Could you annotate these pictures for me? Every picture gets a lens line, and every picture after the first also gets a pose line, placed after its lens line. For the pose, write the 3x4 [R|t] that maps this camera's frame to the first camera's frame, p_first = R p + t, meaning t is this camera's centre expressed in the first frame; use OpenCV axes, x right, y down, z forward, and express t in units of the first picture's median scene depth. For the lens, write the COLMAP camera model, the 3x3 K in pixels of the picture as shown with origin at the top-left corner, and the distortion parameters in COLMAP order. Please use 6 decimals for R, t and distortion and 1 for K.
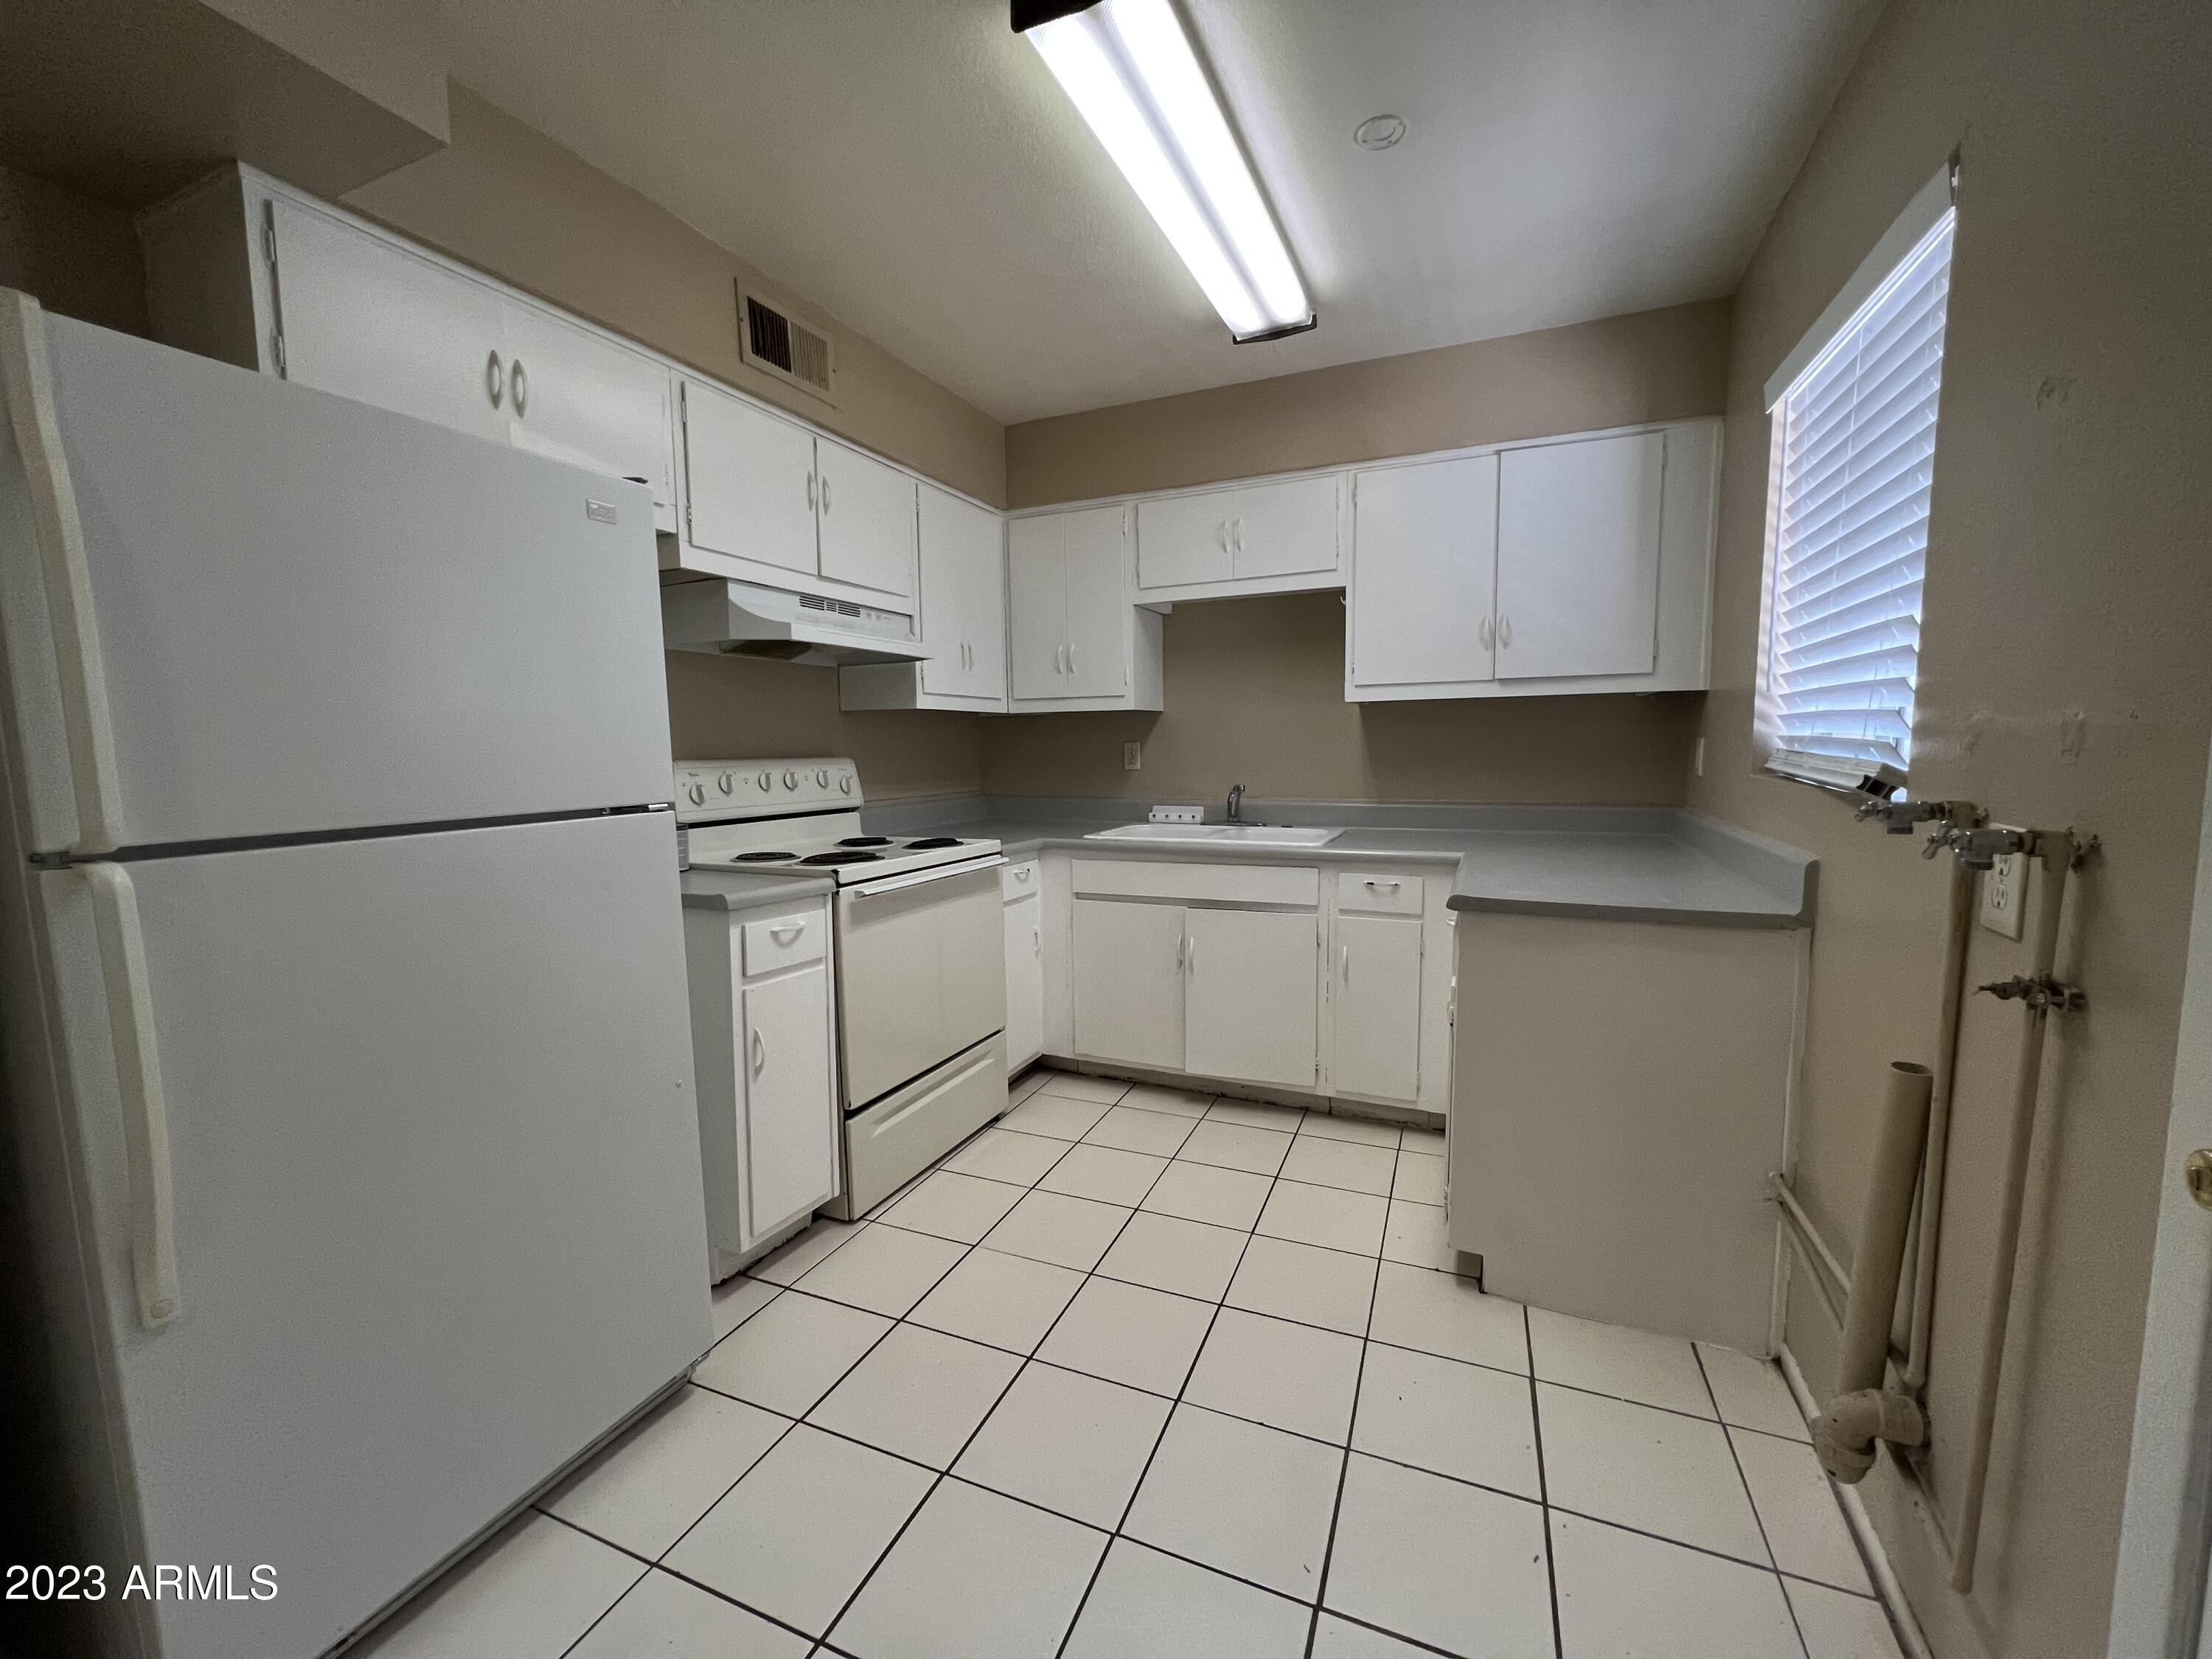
lens RADIAL K [[885.6, 0, 1107.5], [0, 885.6, 834.6], [0, 0, 1]] dist [-0.002027, 0.000062]
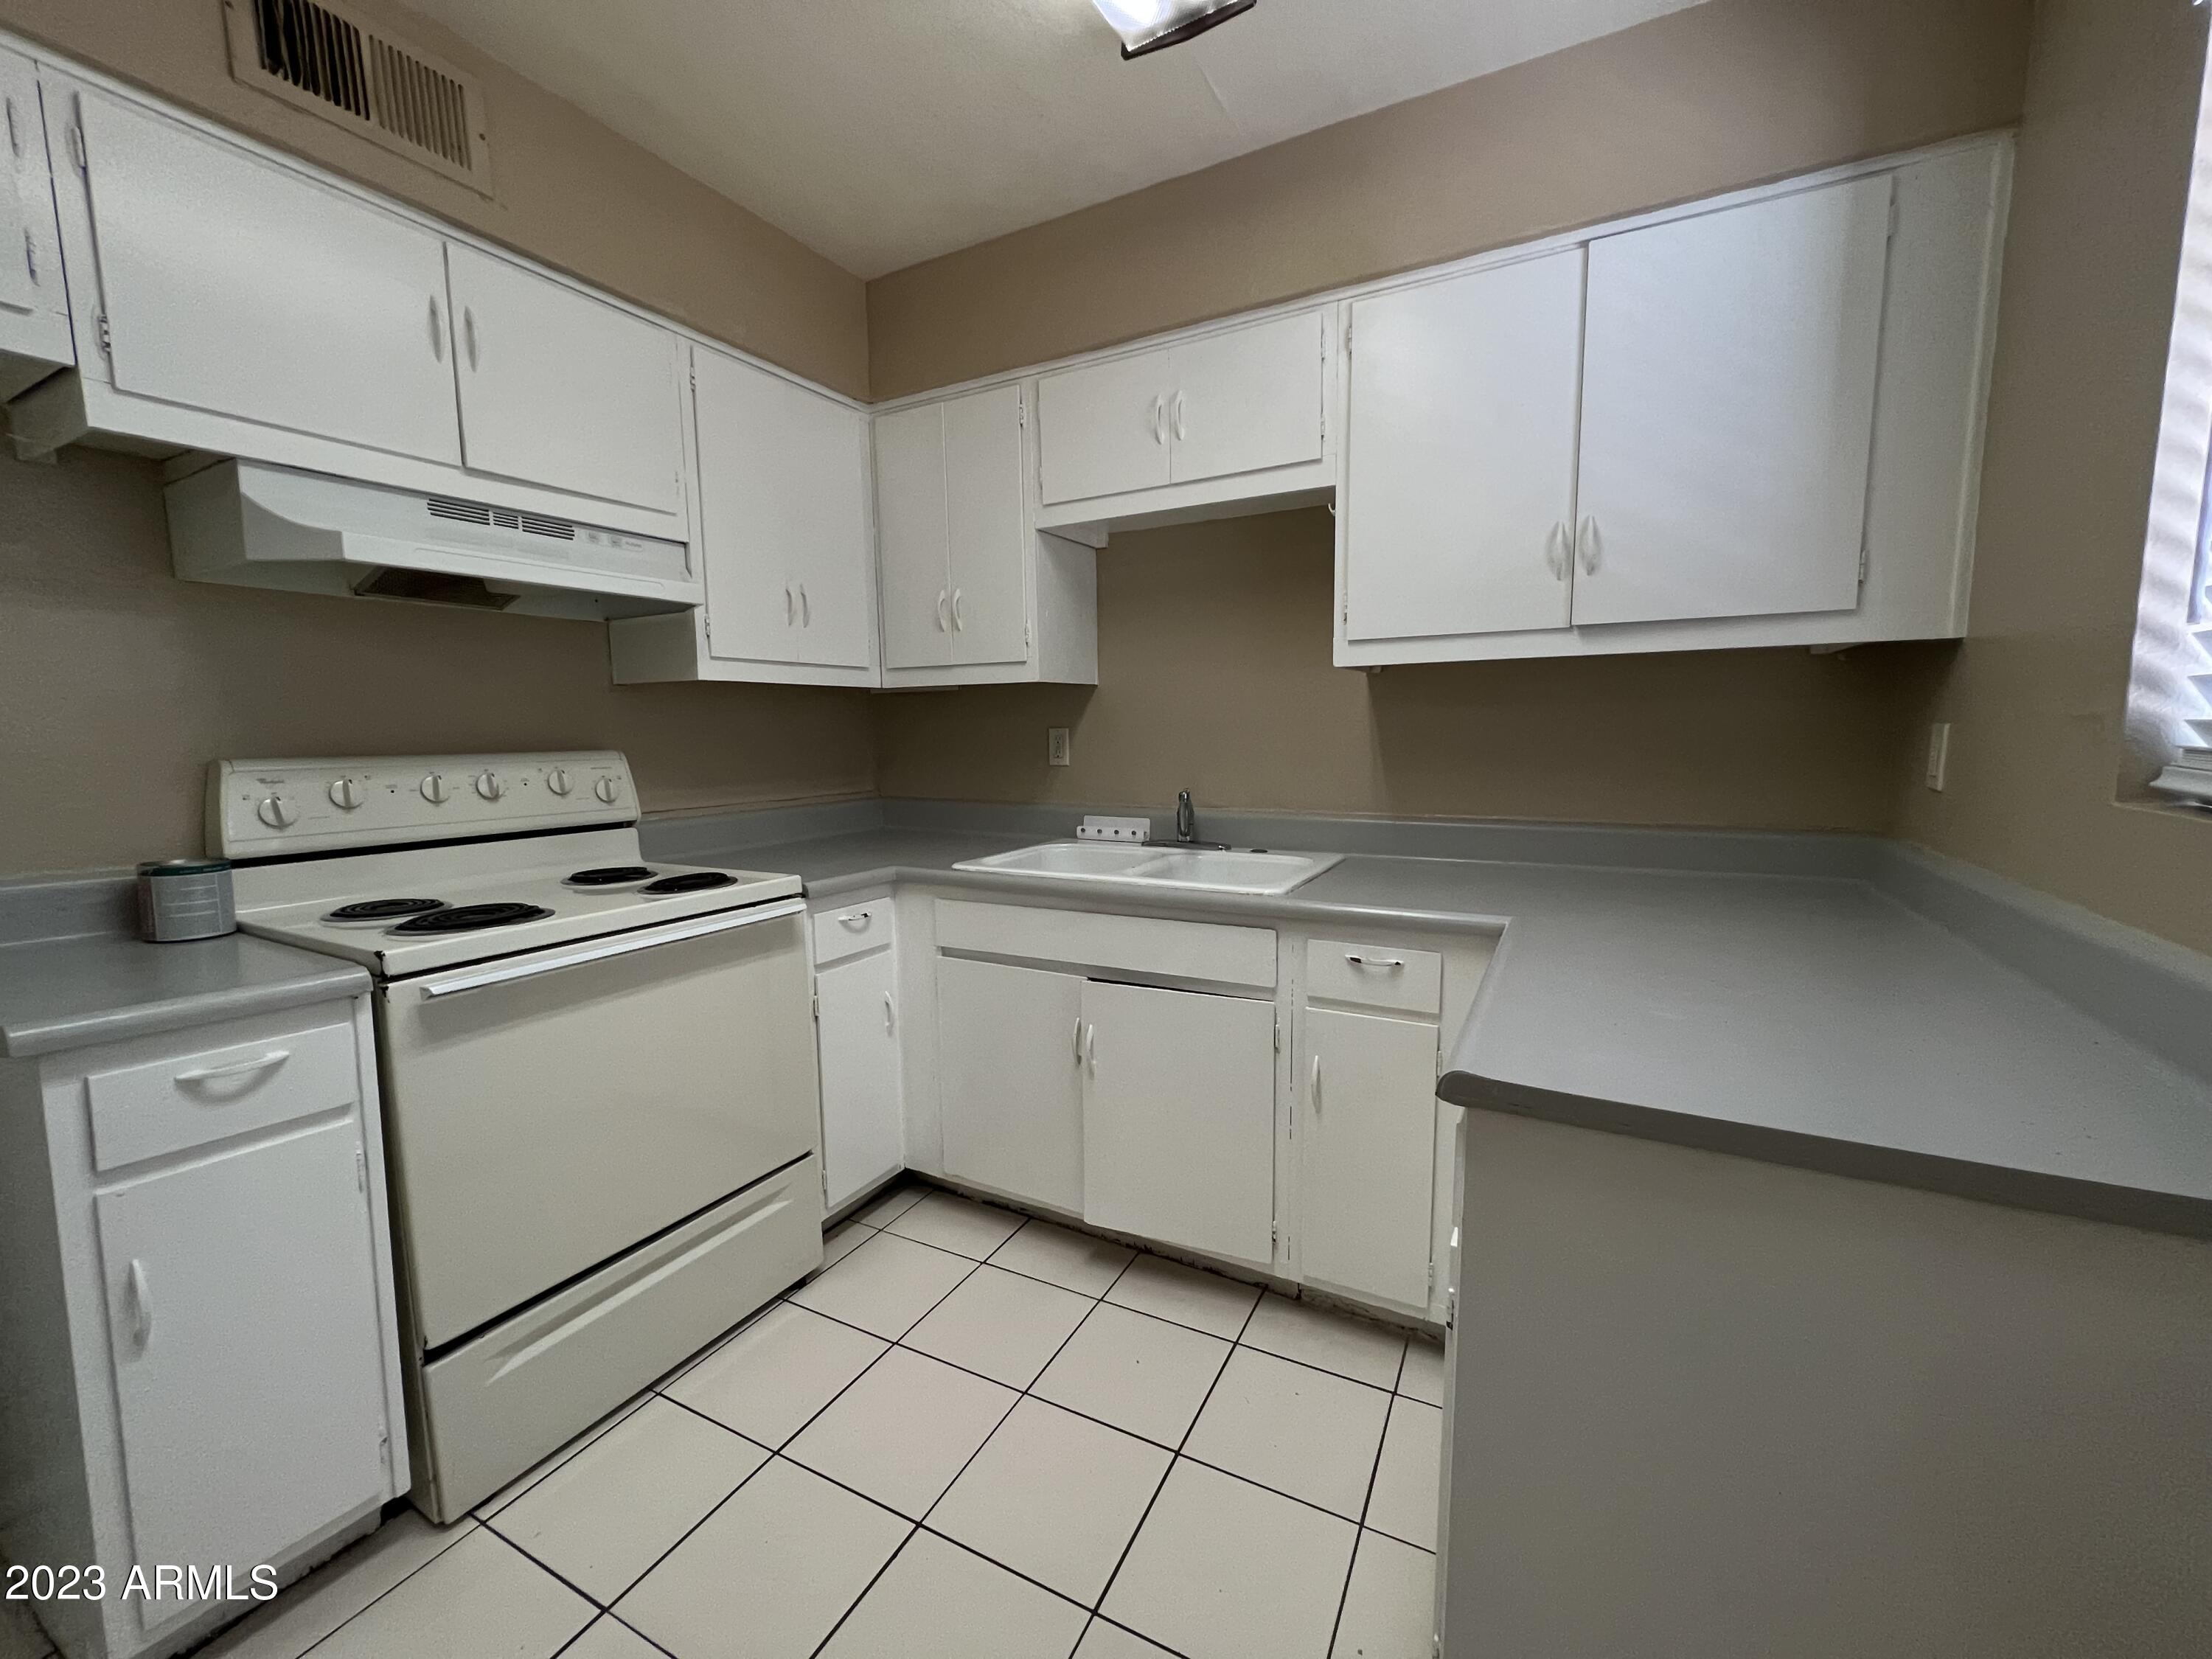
lens RADIAL K [[884.5, 0, 1108.9], [0, 884.5, 833.8], [0, 0, 1]] dist [-0.003769, 0.001341]
pose [[0.996549, 0.009686, -0.082442, 0.170233], [-0.008129, 0.999783, 0.019206, -0.041484], [0.082610, -0.018469, 0.996411, 0.363047]]
